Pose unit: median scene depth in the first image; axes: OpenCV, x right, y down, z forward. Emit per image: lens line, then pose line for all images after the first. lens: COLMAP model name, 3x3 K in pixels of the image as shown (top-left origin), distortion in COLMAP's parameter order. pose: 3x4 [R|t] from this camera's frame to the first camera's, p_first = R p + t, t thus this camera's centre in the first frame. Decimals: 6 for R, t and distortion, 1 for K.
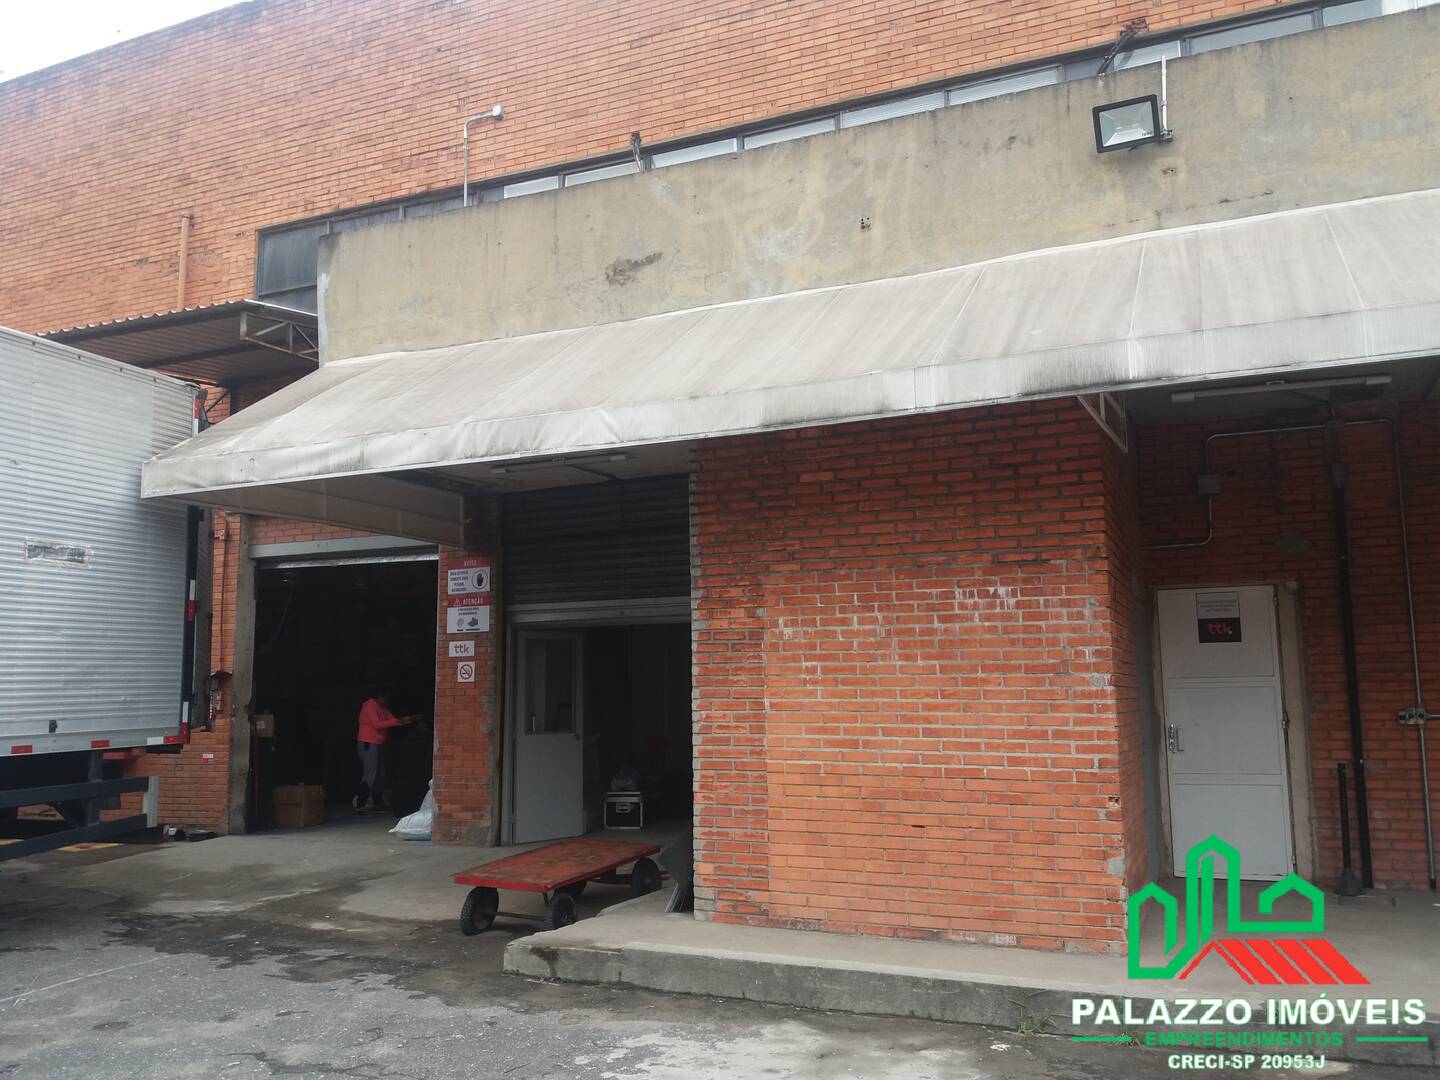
lens RADIAL K [[1163.5, 0, 720.0], [0, 1163.5, 540.0], [0, 0, 1]] dist [0.103122, -0.249683]
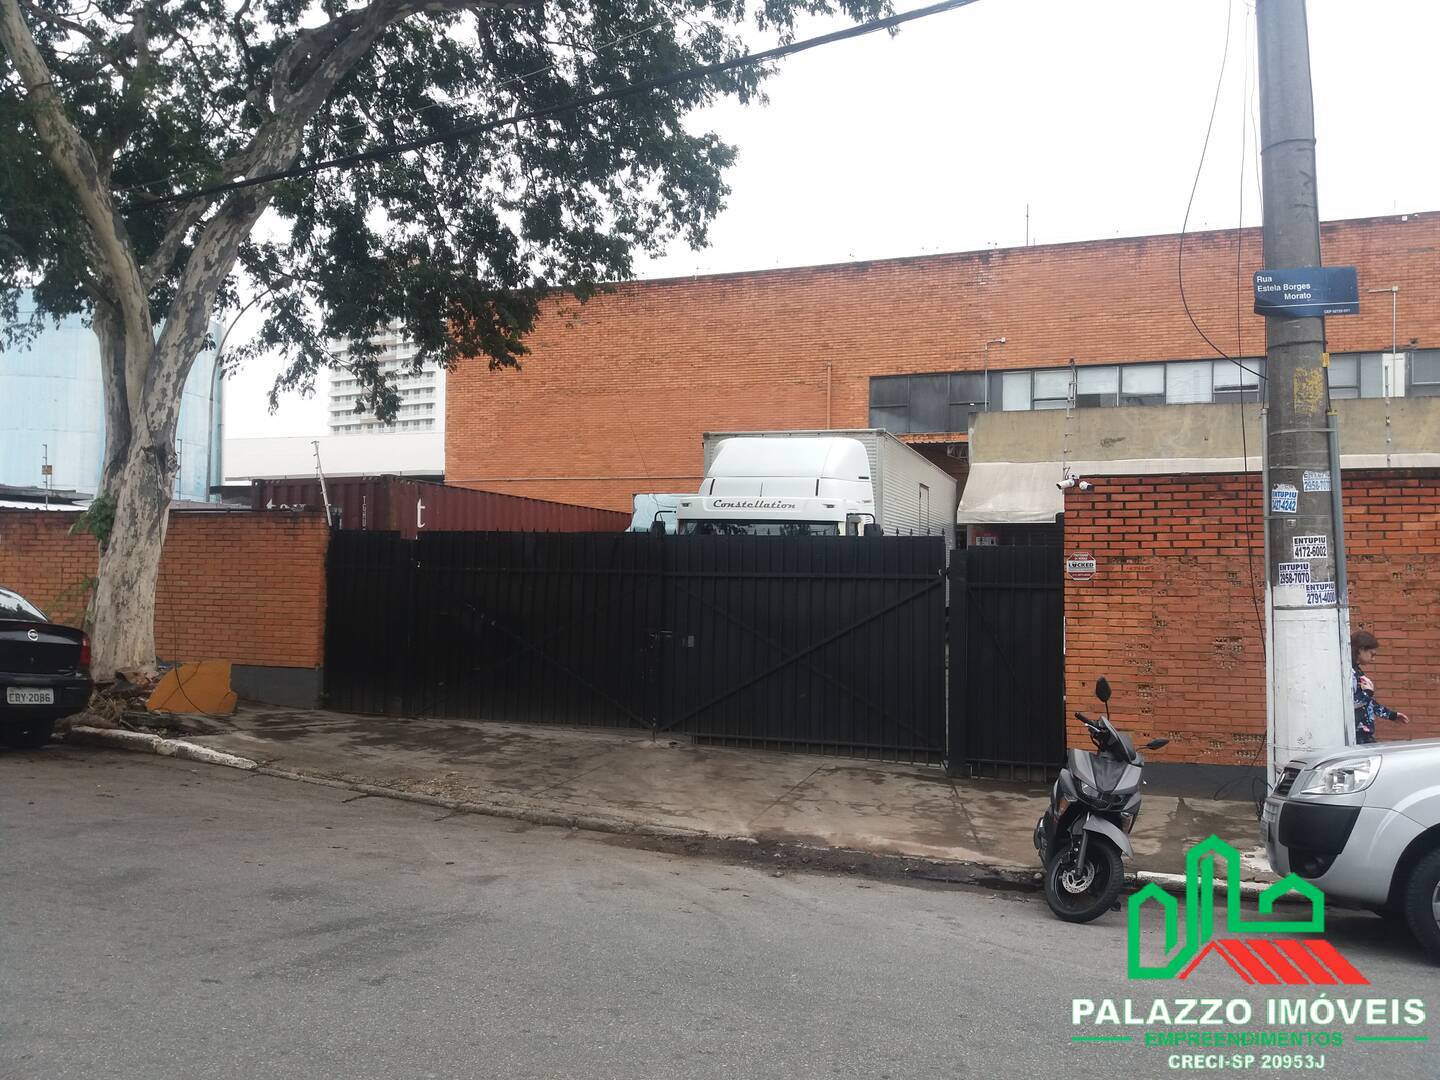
lens RADIAL K [[1163.5, 0, 720.0], [0, 1163.5, 540.0], [0, 0, 1]] dist [0.103122, -0.249683]
pose [[0.999150, 0.036108, 0.019865, -0.771486], [-0.037679, 0.995634, 0.085403, -0.146741], [-0.016695, -0.086079, 0.996148, -1.314620]]
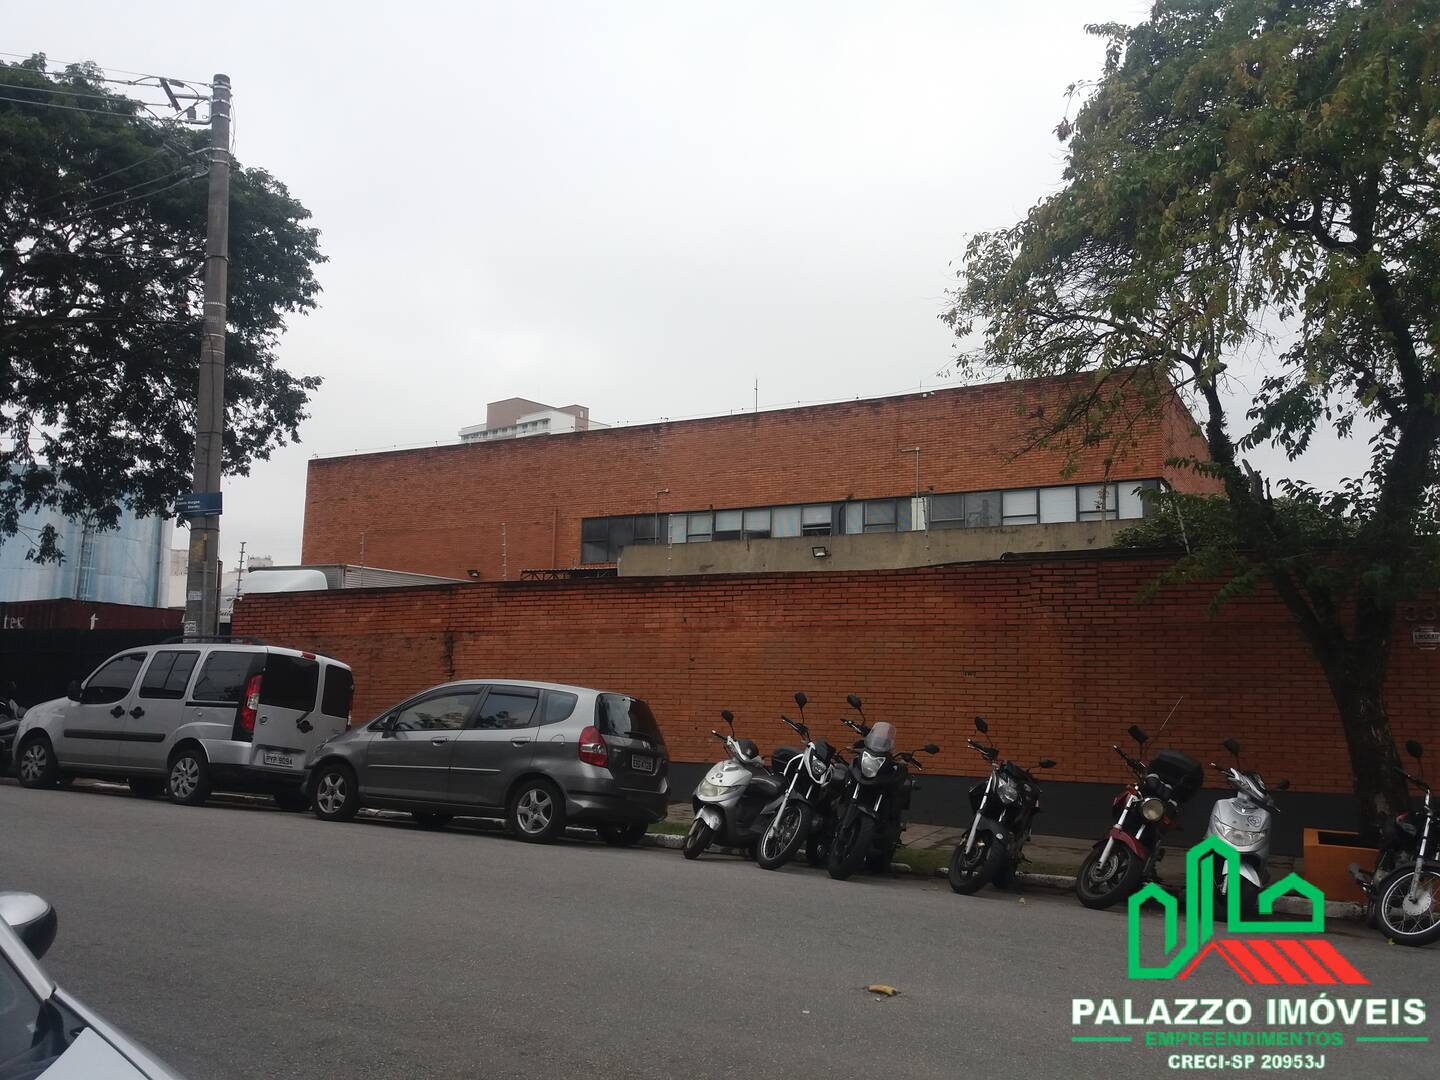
lens RADIAL K [[1167.1, 0, 720.0], [0, 1167.1, 540.0], [0, 0, 1]] dist [0.120825, -0.294225]
pose [[0.995341, 0.021627, -0.093956, 0.233154], [-0.022637, 0.999697, -0.009695, -0.207617], [0.093717, 0.011776, 0.995529, -1.989182]]
